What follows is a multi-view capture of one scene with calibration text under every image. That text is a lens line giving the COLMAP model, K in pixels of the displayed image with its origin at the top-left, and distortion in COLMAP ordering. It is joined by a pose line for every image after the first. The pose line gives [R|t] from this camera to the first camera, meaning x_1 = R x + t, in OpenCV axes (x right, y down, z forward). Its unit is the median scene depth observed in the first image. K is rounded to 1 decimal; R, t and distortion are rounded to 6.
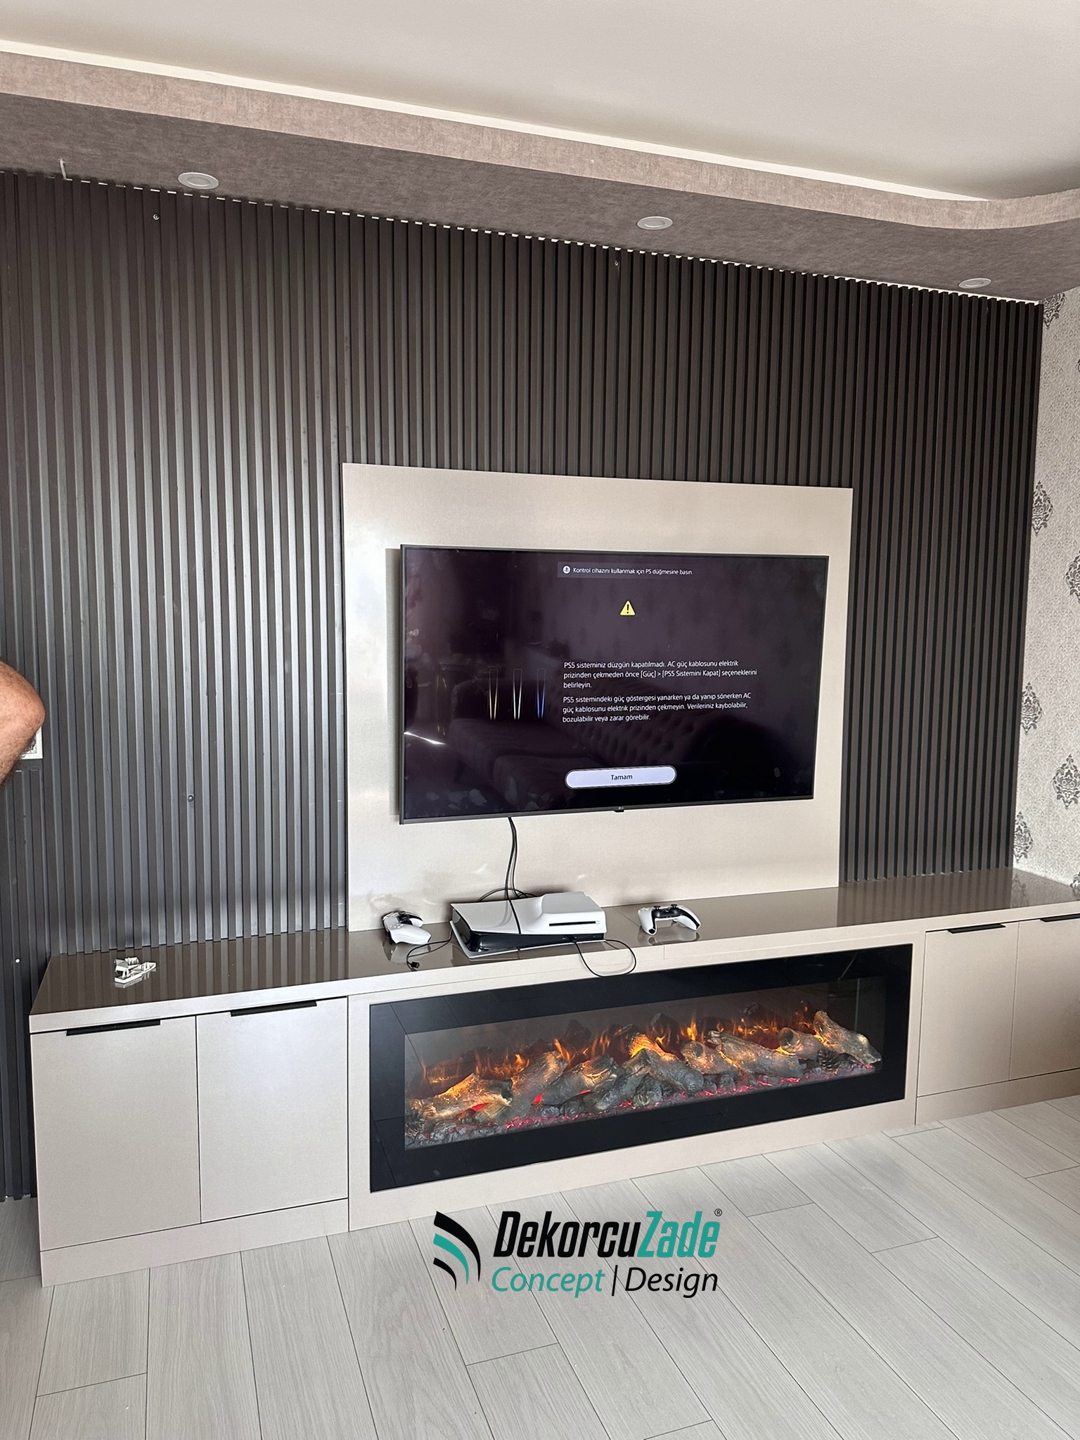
lens RADIAL K [[1016.1, 0, 527.8], [0, 1016.1, 711.0], [0, 0, 1]] dist [0.083586, -0.103502]
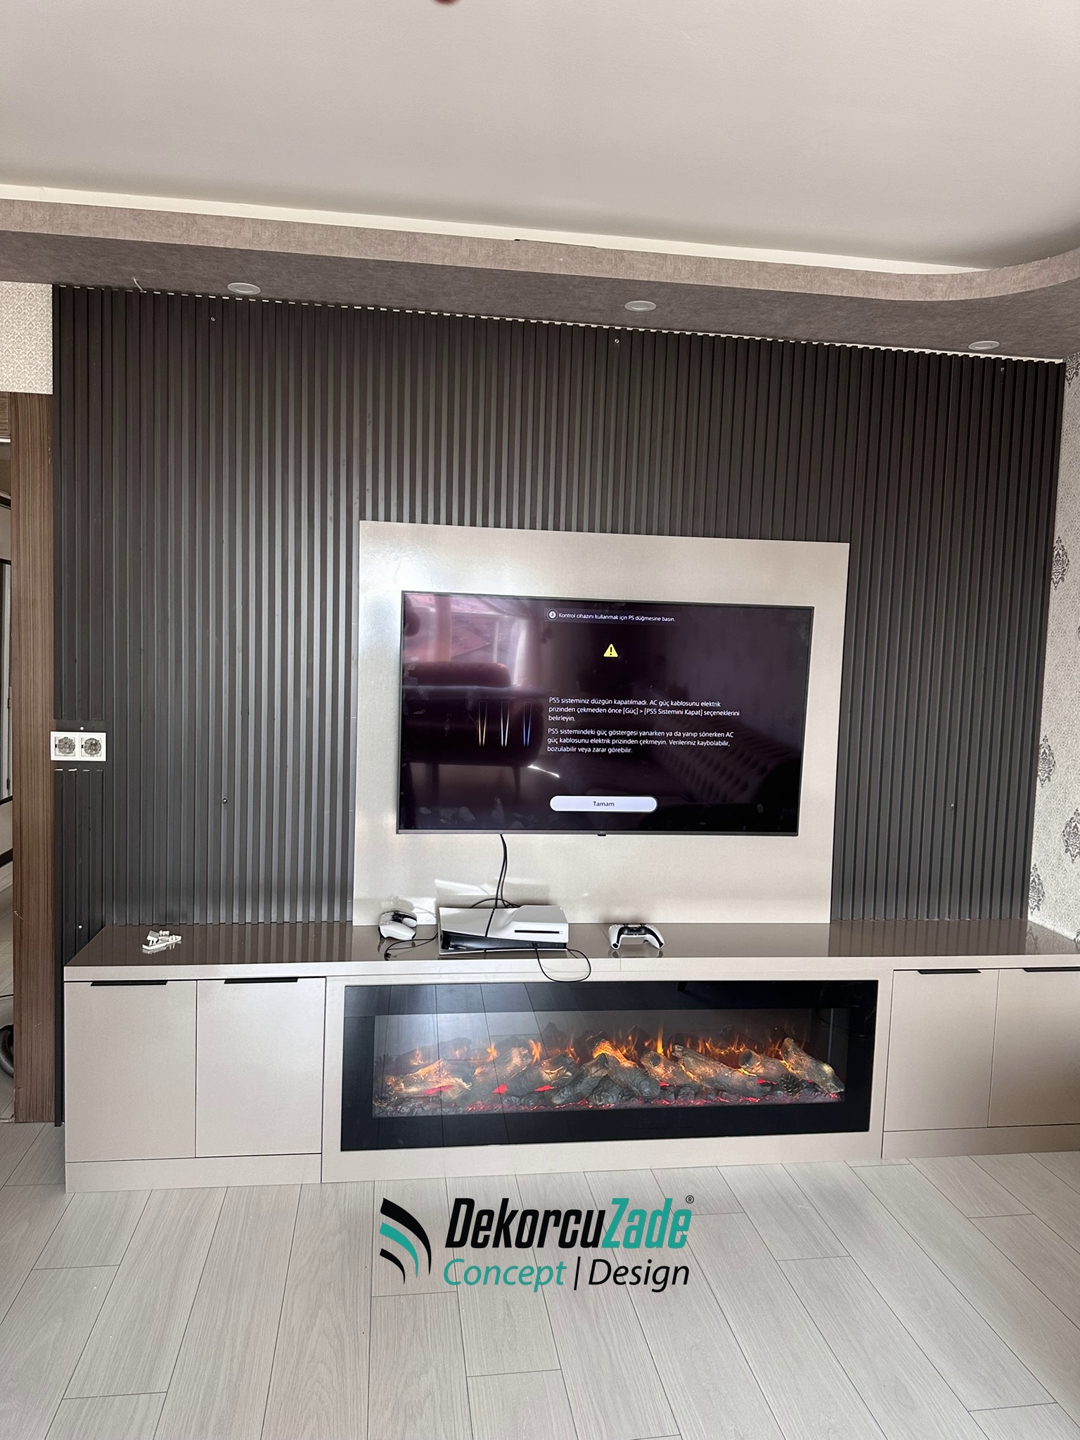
lens RADIAL K [[1016.1, 0, 541.5], [0, 1016.1, 719.8], [0, 0, 1]] dist [0.083586, -0.103502]
pose [[0.982392, 0.038562, -0.182806, 0.232078], [-0.043668, 0.998758, -0.023987, 0.003792], [0.181654, 0.031547, 0.982856, -0.093833]]
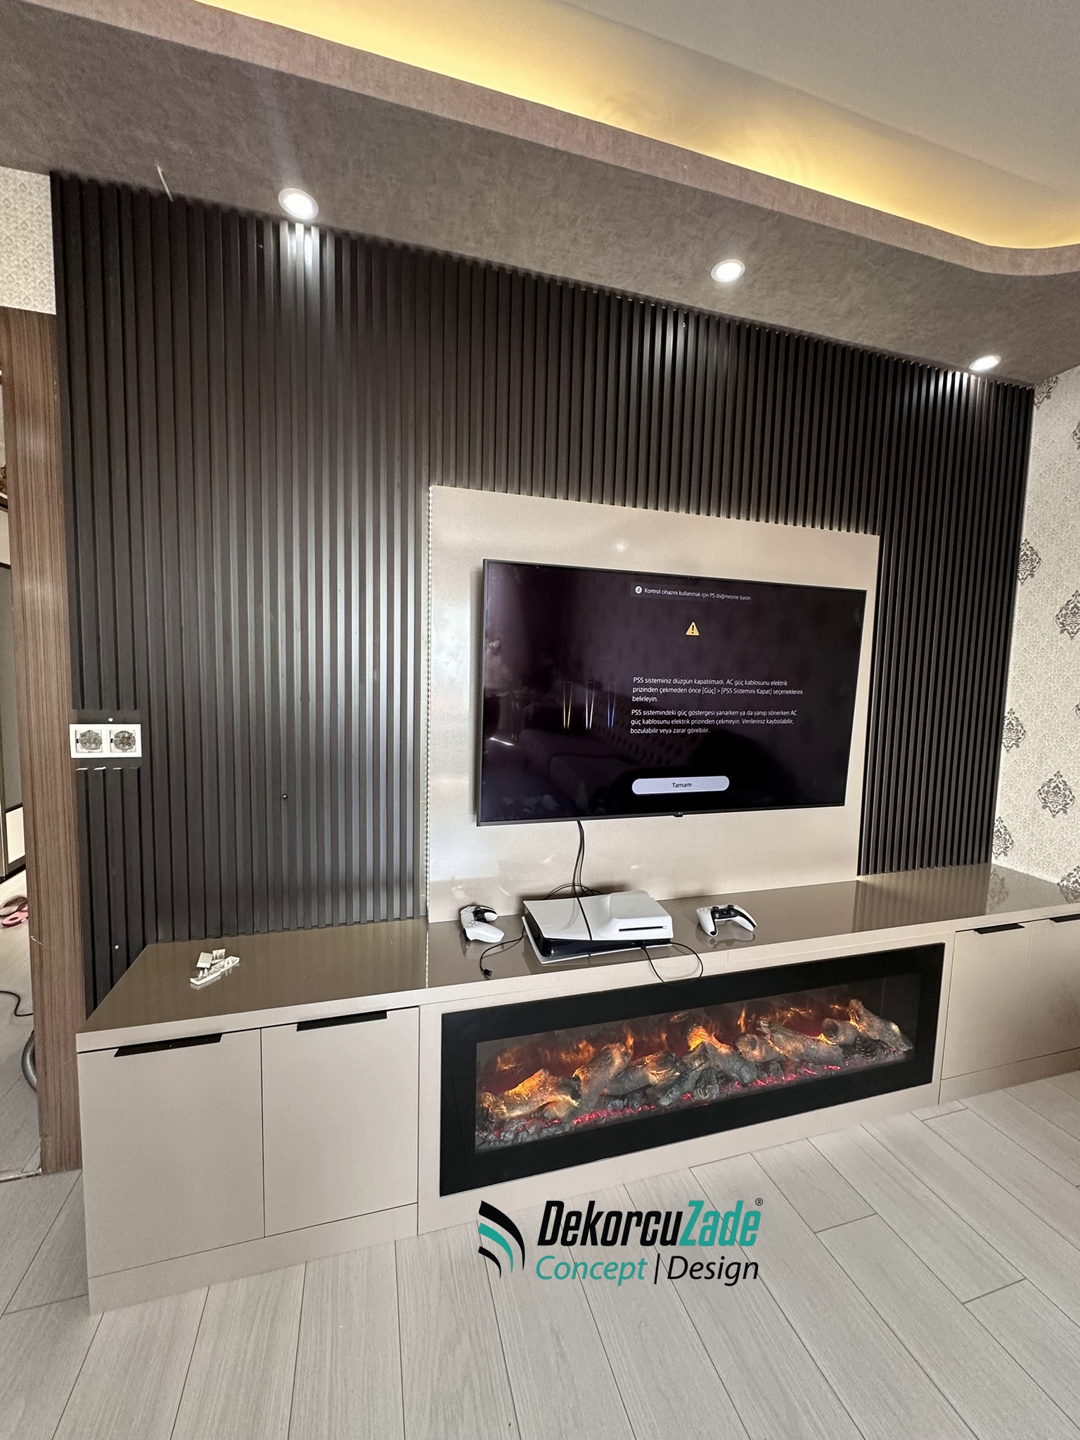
lens RADIAL K [[576.7, 0, 538.9], [0, 576.7, 717.8], [0, 0, 1]] dist [-0.004510, 0.002370]
pose [[0.998890, 0.020876, -0.042233, -0.037729], [-0.021518, 0.999659, -0.014808, 0.005860], [0.041910, 0.015700, 0.998998, 0.389747]]
